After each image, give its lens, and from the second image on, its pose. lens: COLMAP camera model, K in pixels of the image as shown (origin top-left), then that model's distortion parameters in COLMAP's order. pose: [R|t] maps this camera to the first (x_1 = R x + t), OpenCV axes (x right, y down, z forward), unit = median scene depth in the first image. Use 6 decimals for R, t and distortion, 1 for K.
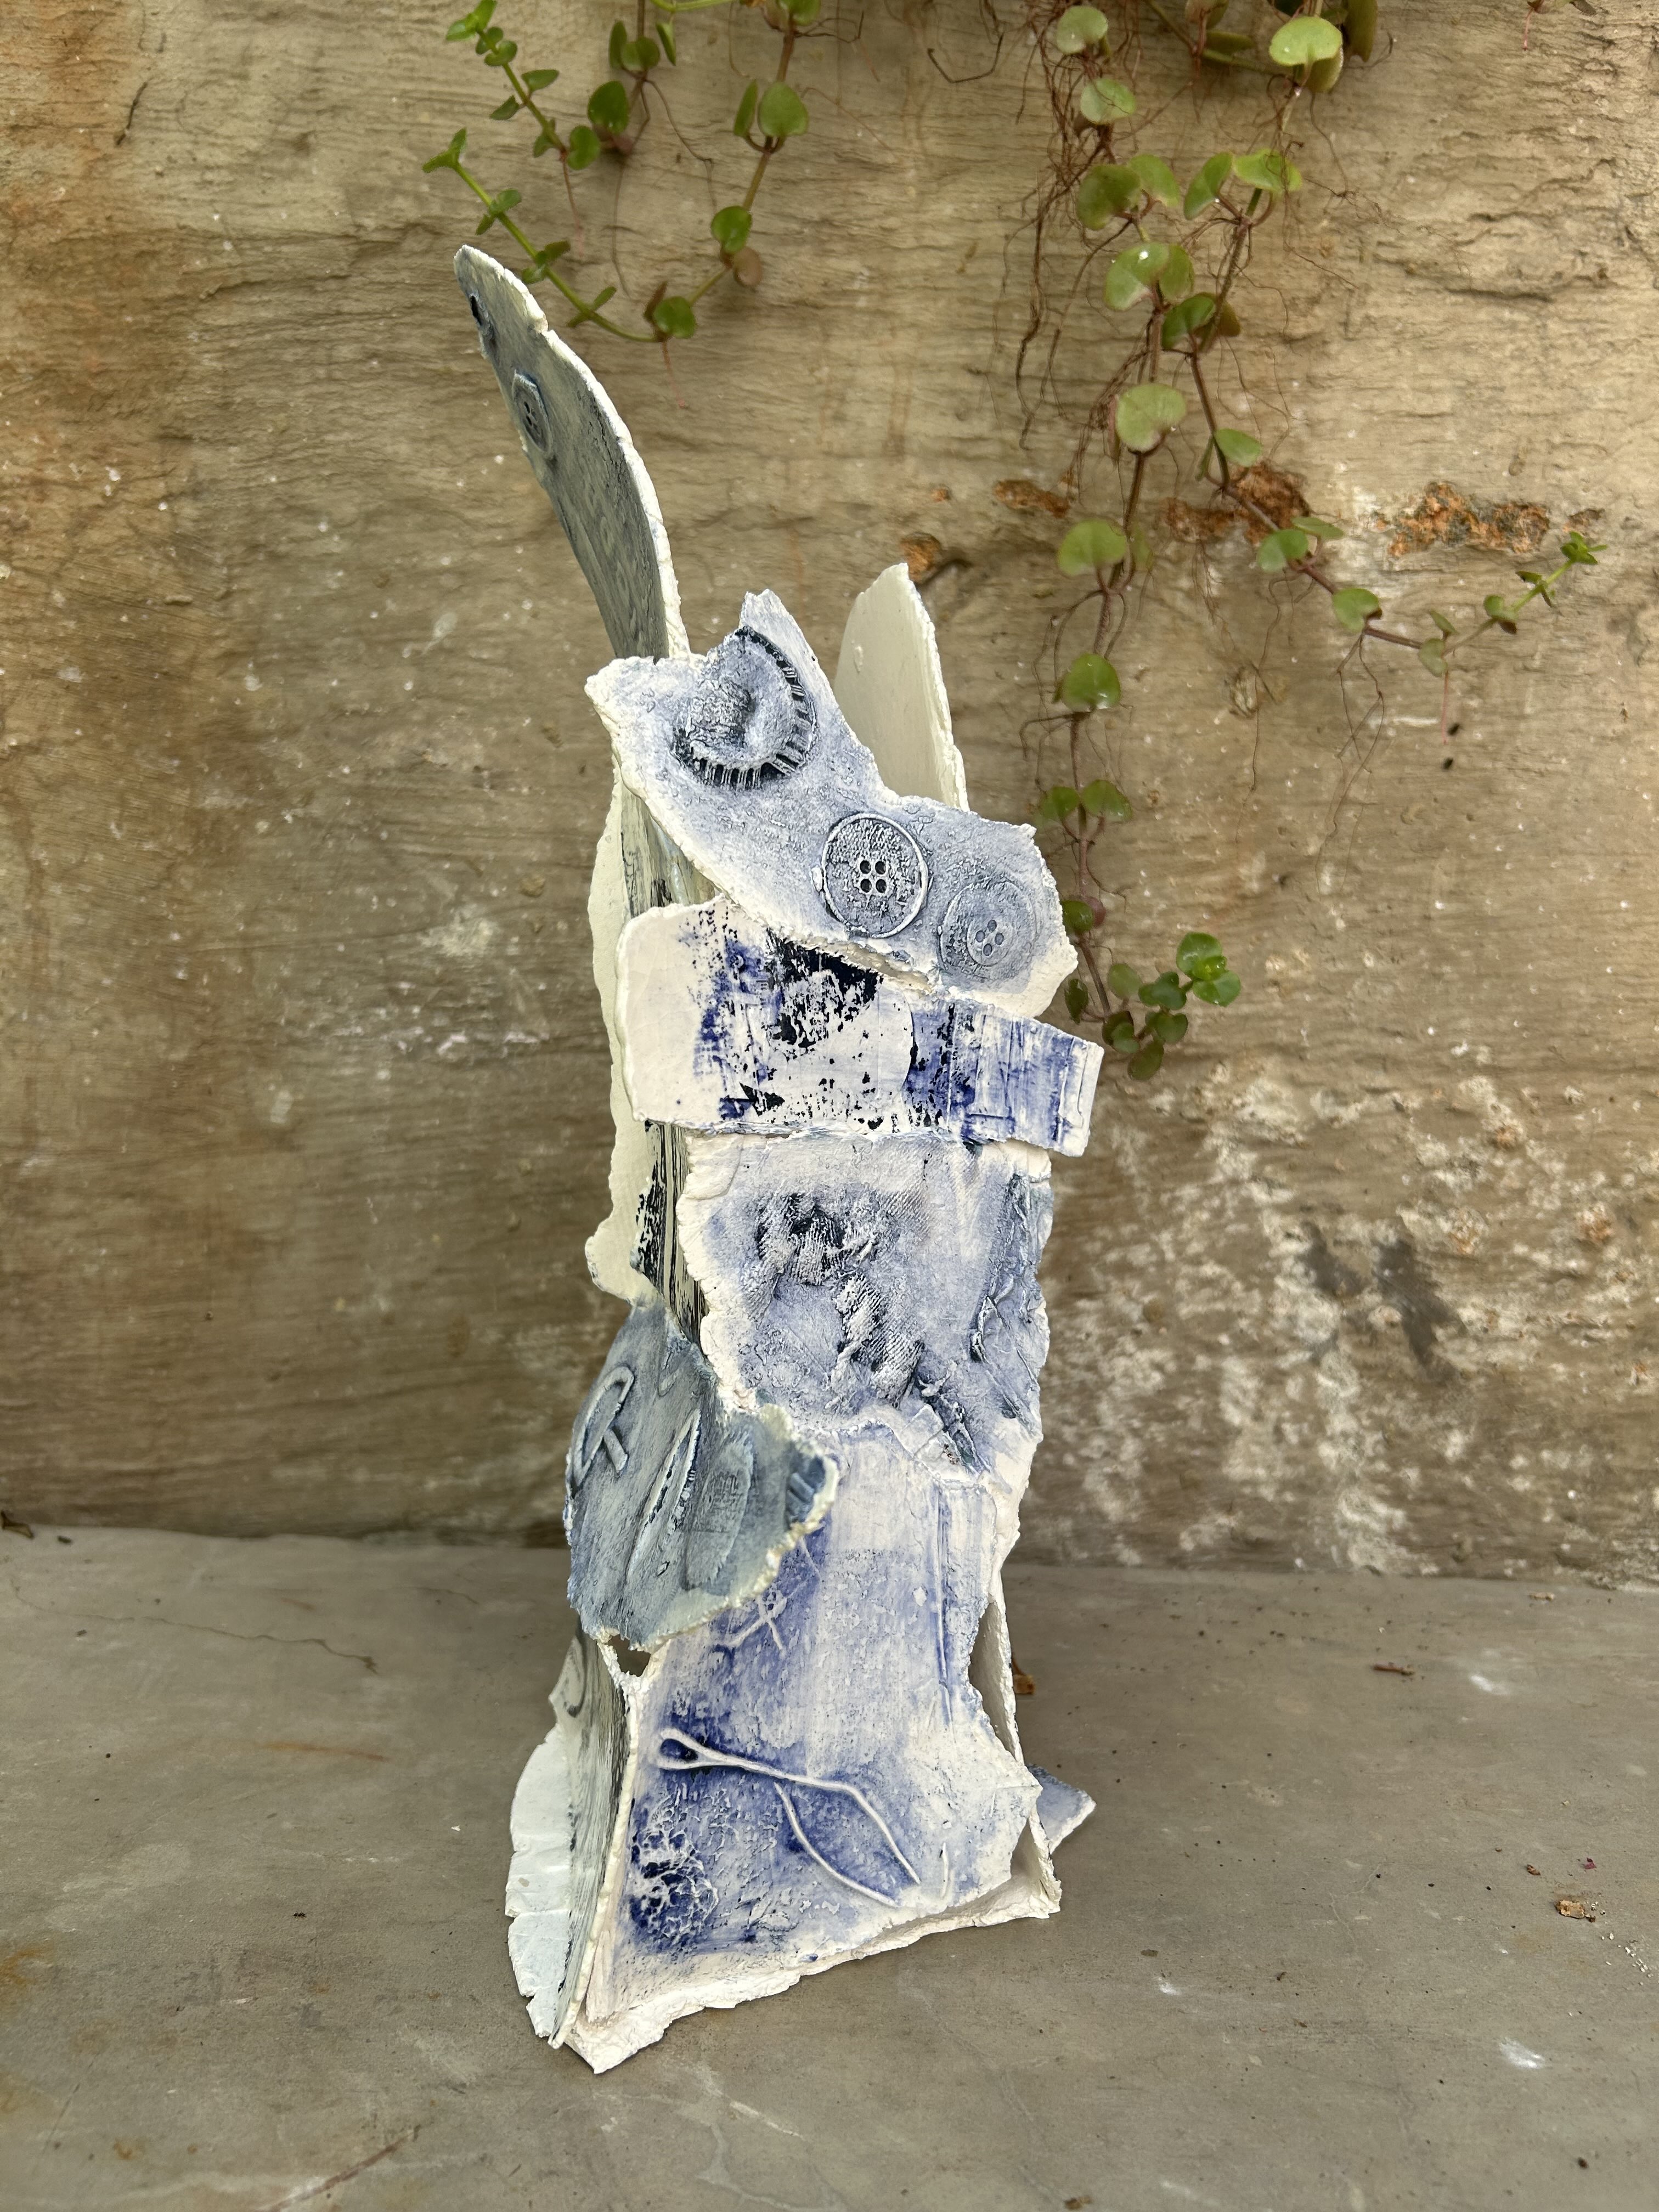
lens RADIAL K [[1716.5, 0, 838.5], [0, 1716.5, 1124.2], [0, 0, 1]] dist [0.011658, -0.030542]
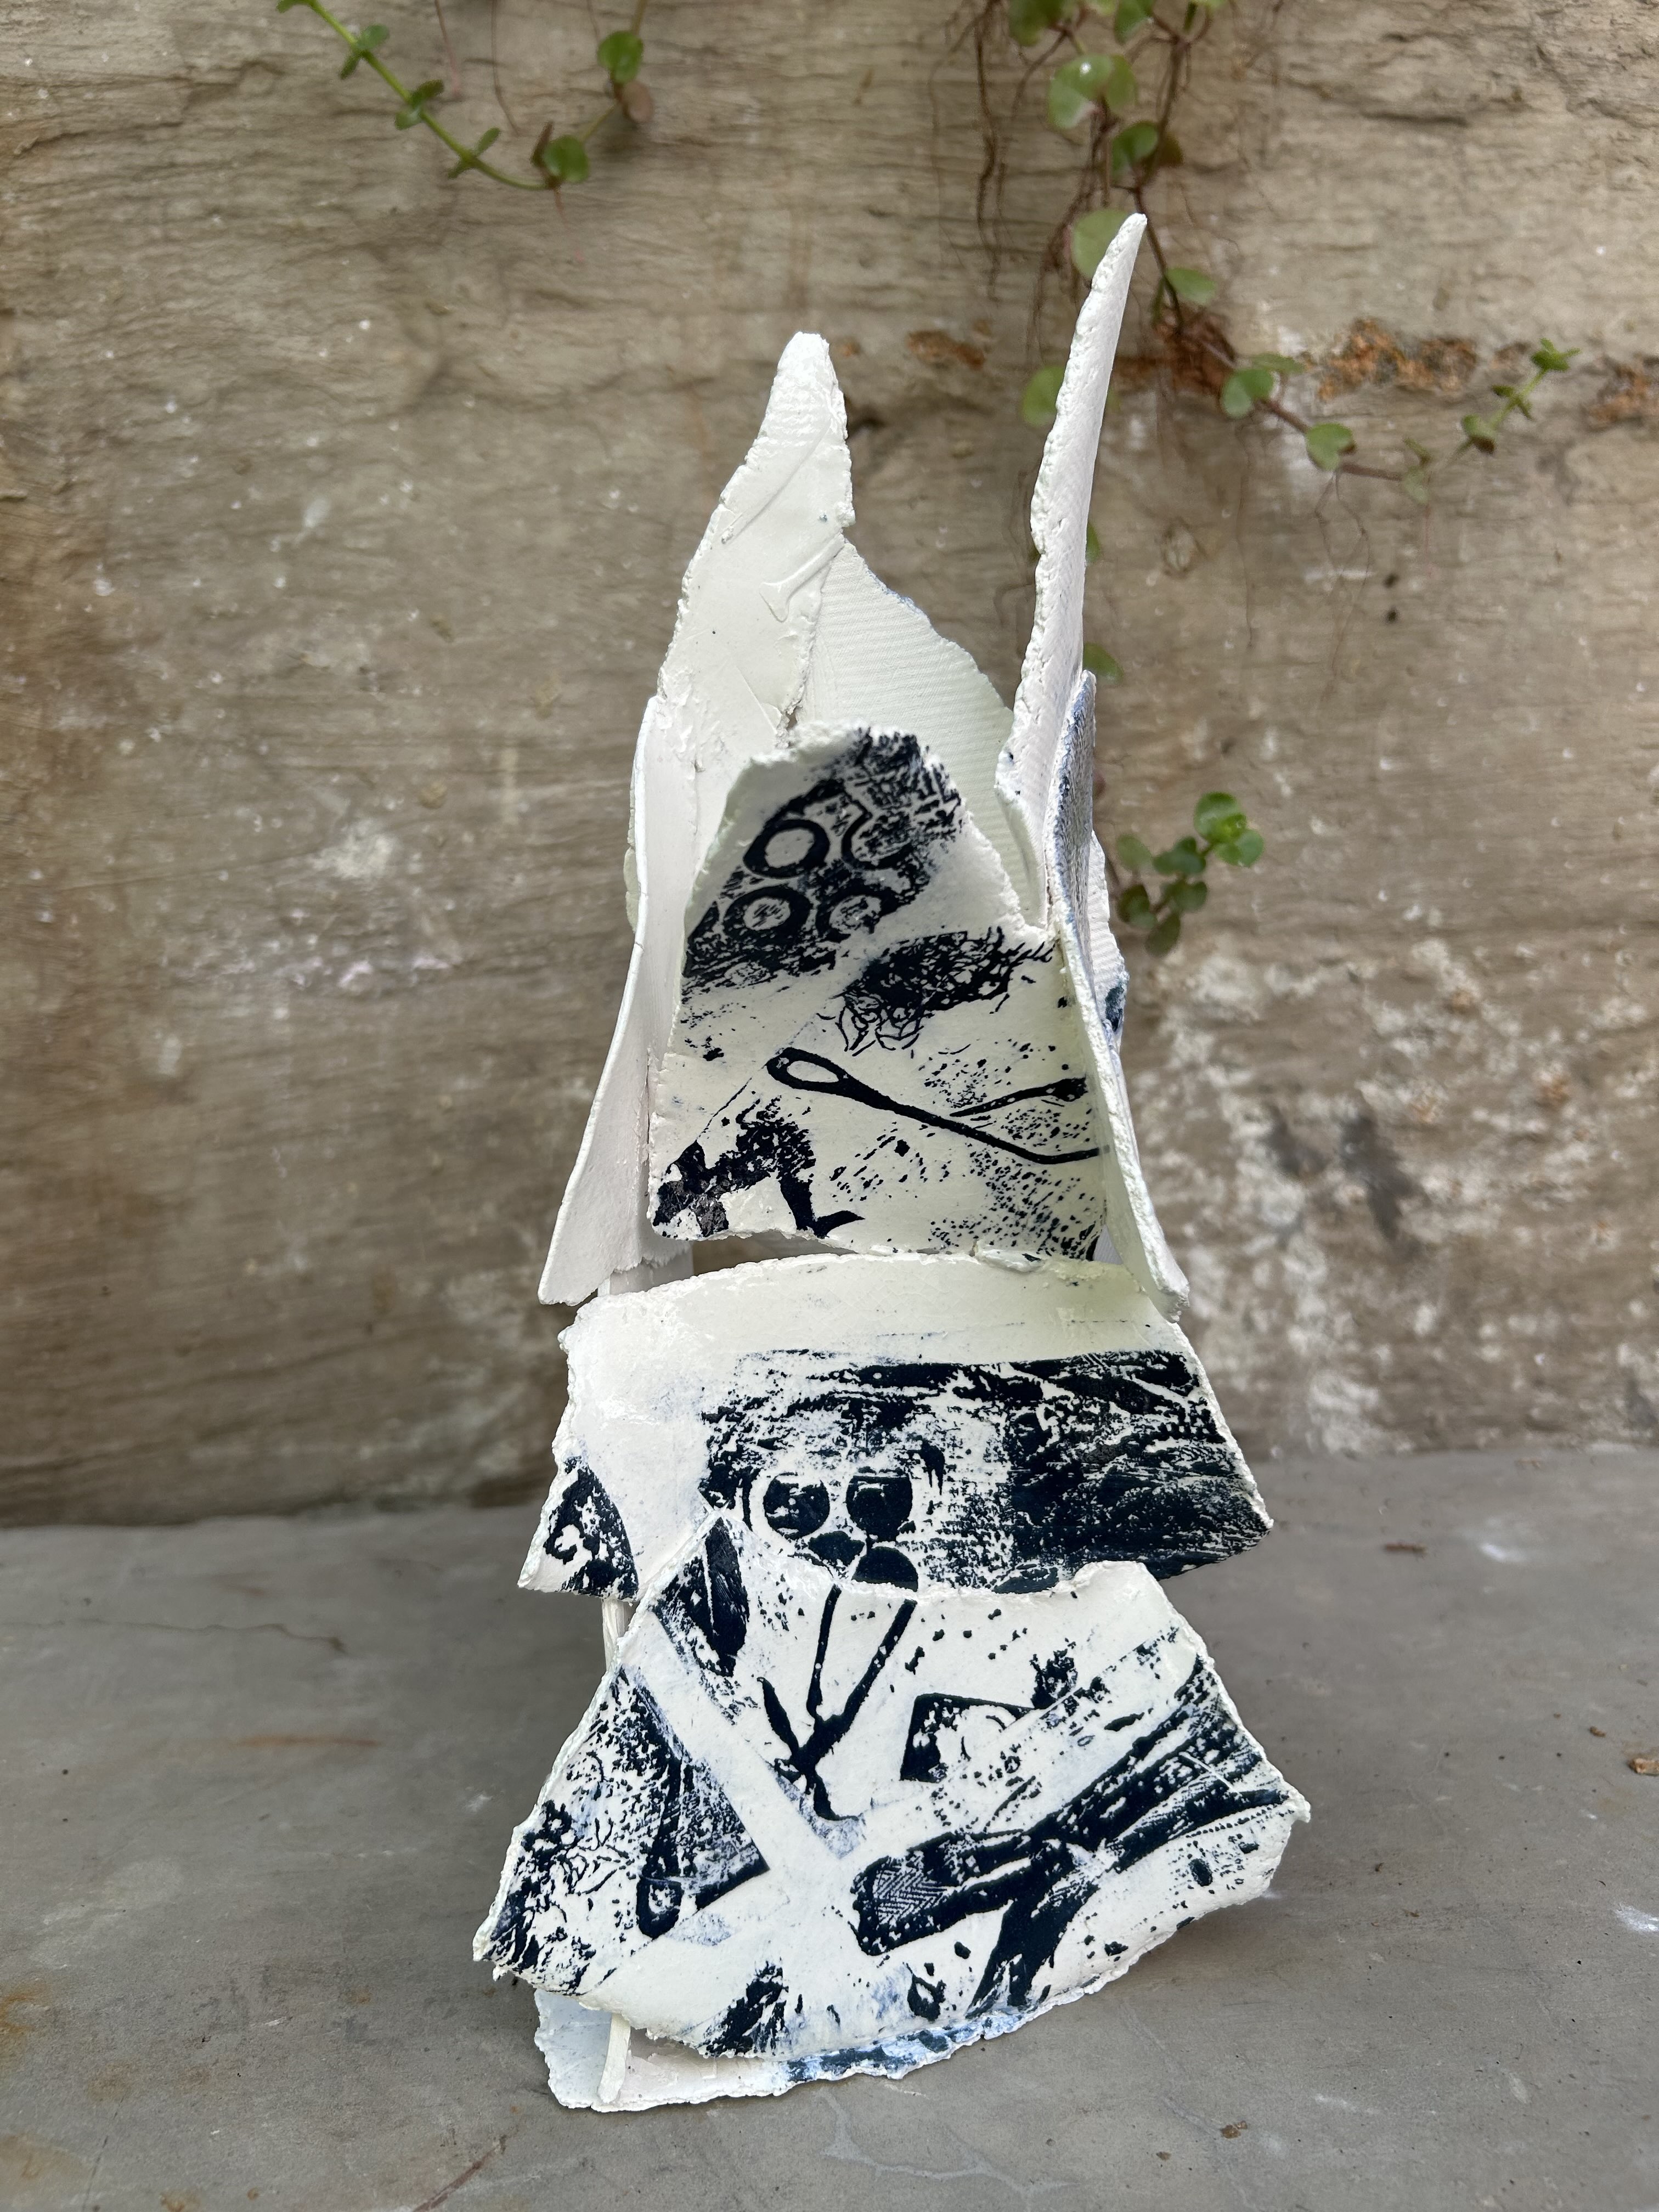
lens RADIAL K [[1716.5, 0, 817.0], [0, 1716.5, 1129.1], [0, 0, 1]] dist [0.011658, -0.030542]
pose [[0.993396, -0.072011, 0.089325, -0.069406], [0.069298, 0.997046, 0.033110, 0.023074], [-0.091445, -0.026701, 0.995452, 0.060317]]
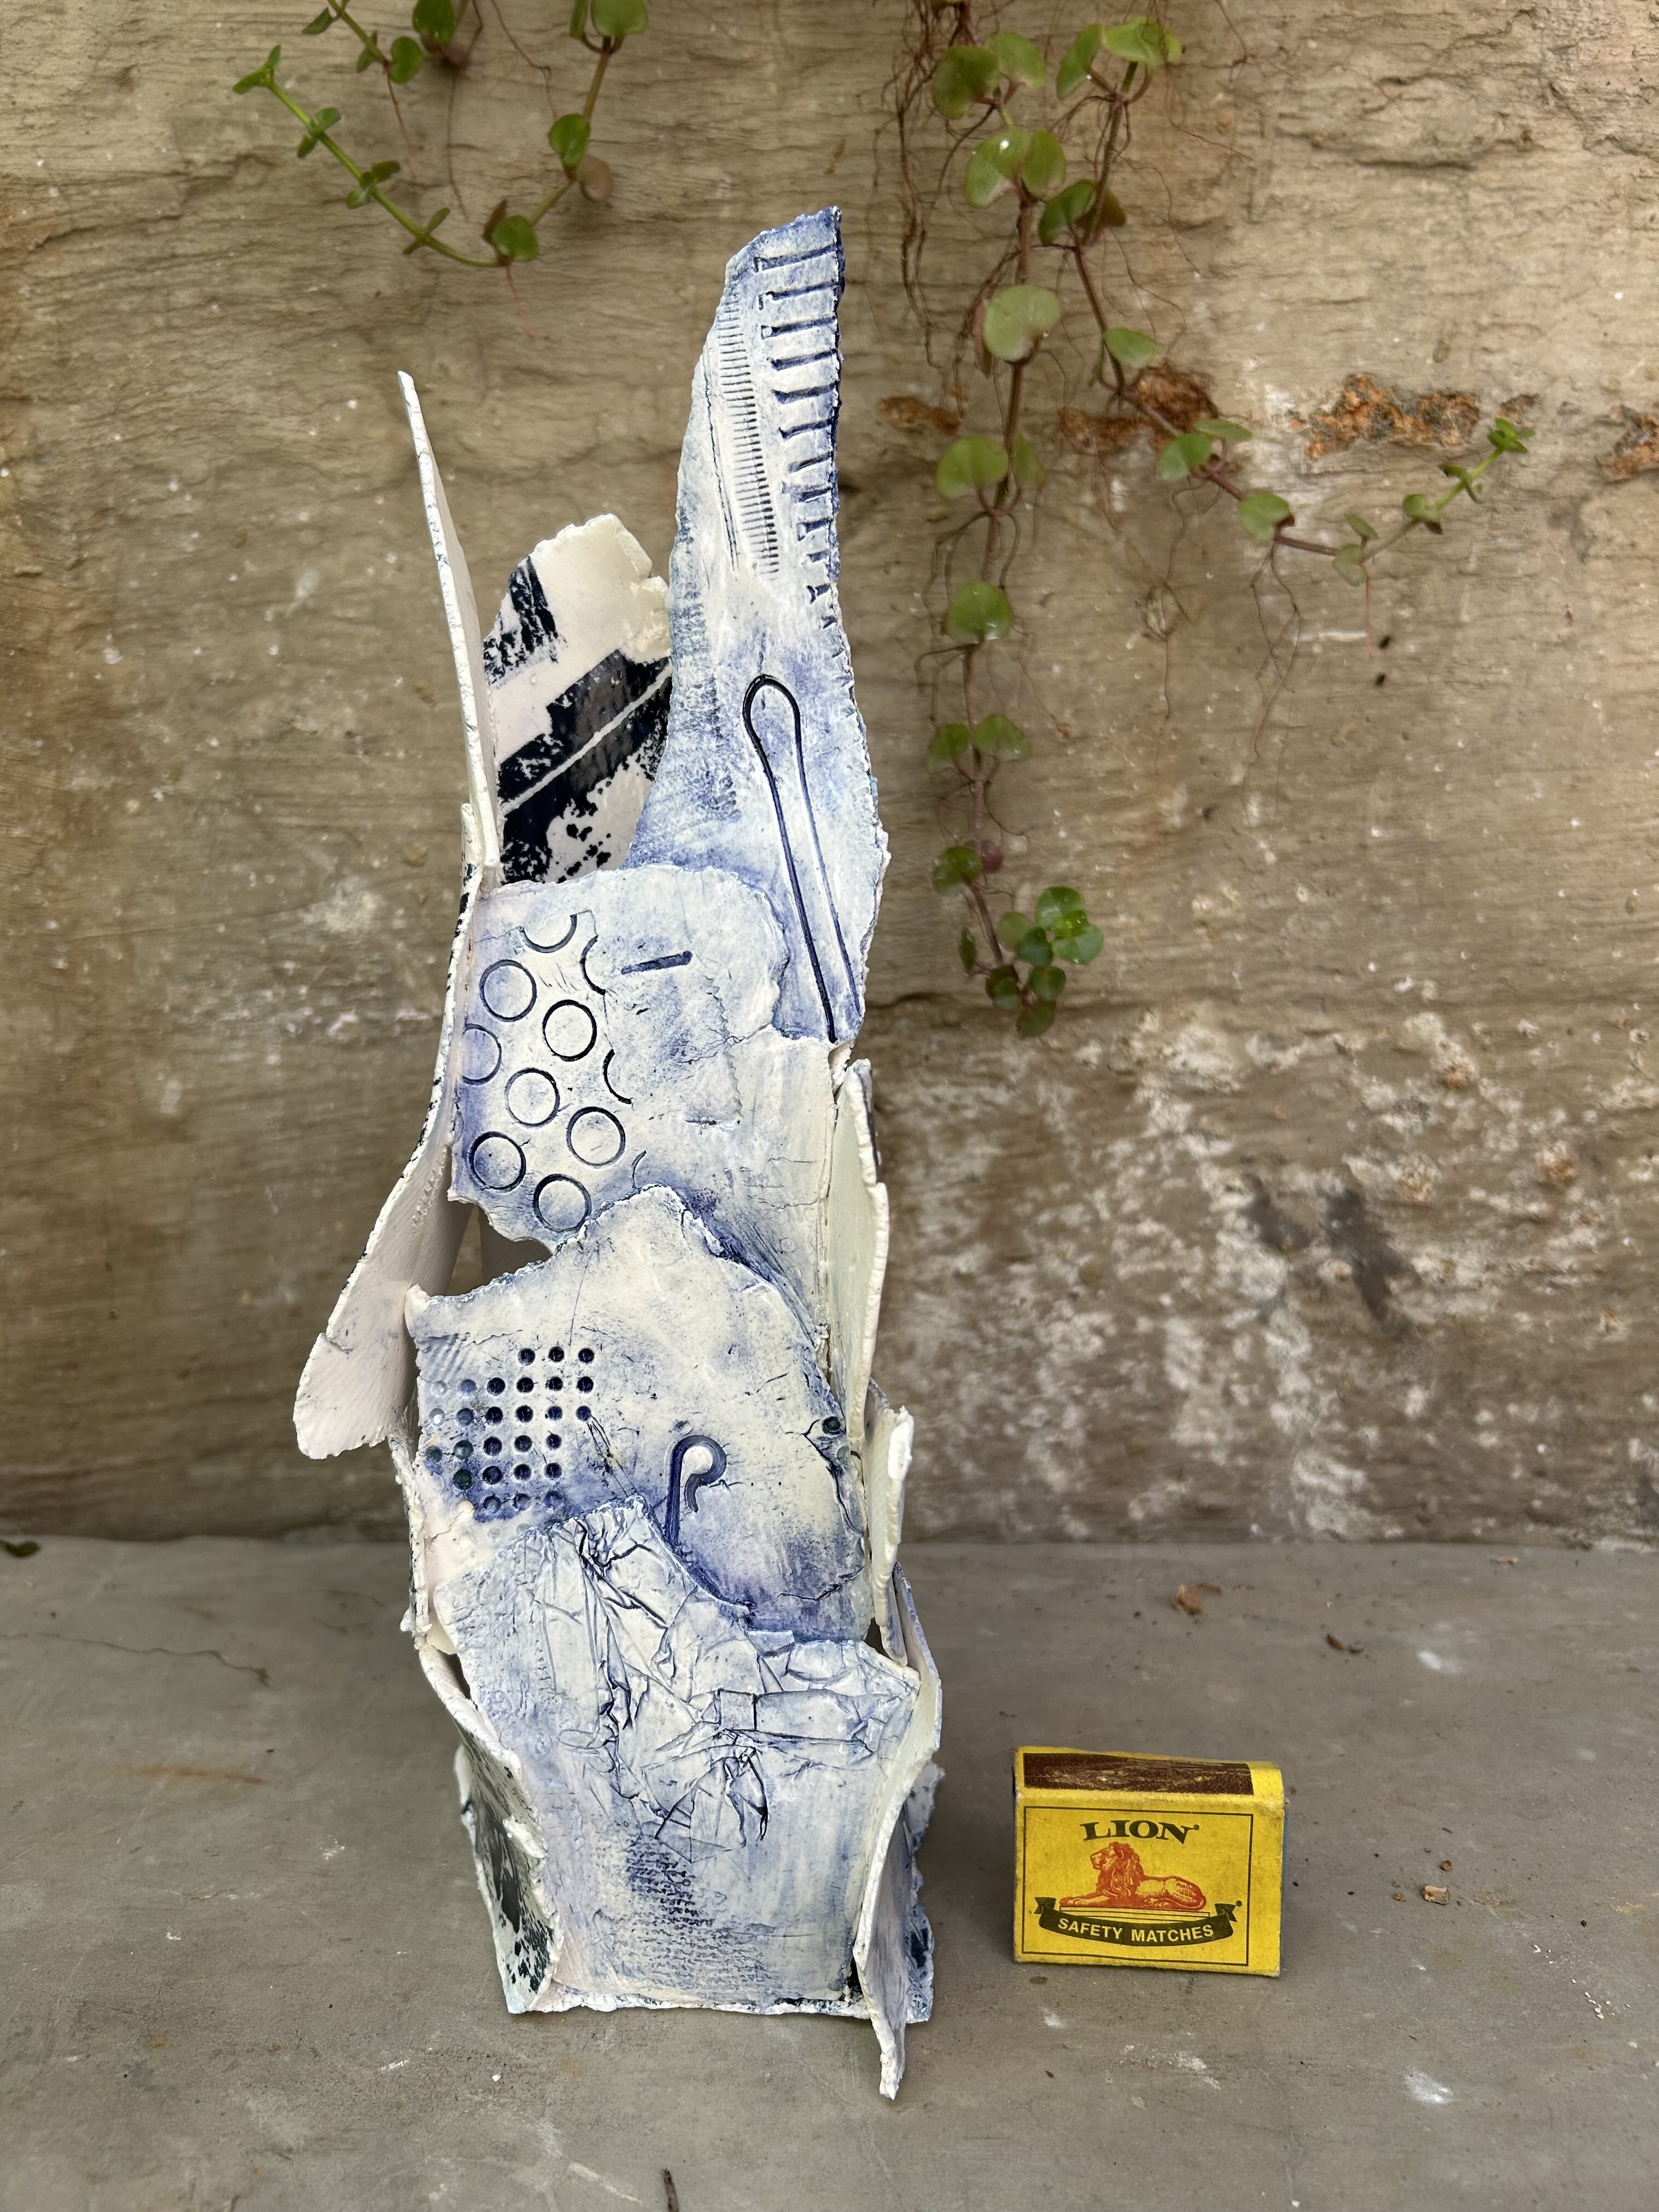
lens RADIAL K [[1716.5, 0, 823.5], [0, 1716.5, 1121.9], [0, 0, 1]] dist [0.011658, -0.030542]
pose [[0.998645, -0.040165, -0.033076, 0.074051], [0.041334, 0.998516, 0.035471, -0.015547], [0.031603, -0.036791, 0.998823, 0.049795]]
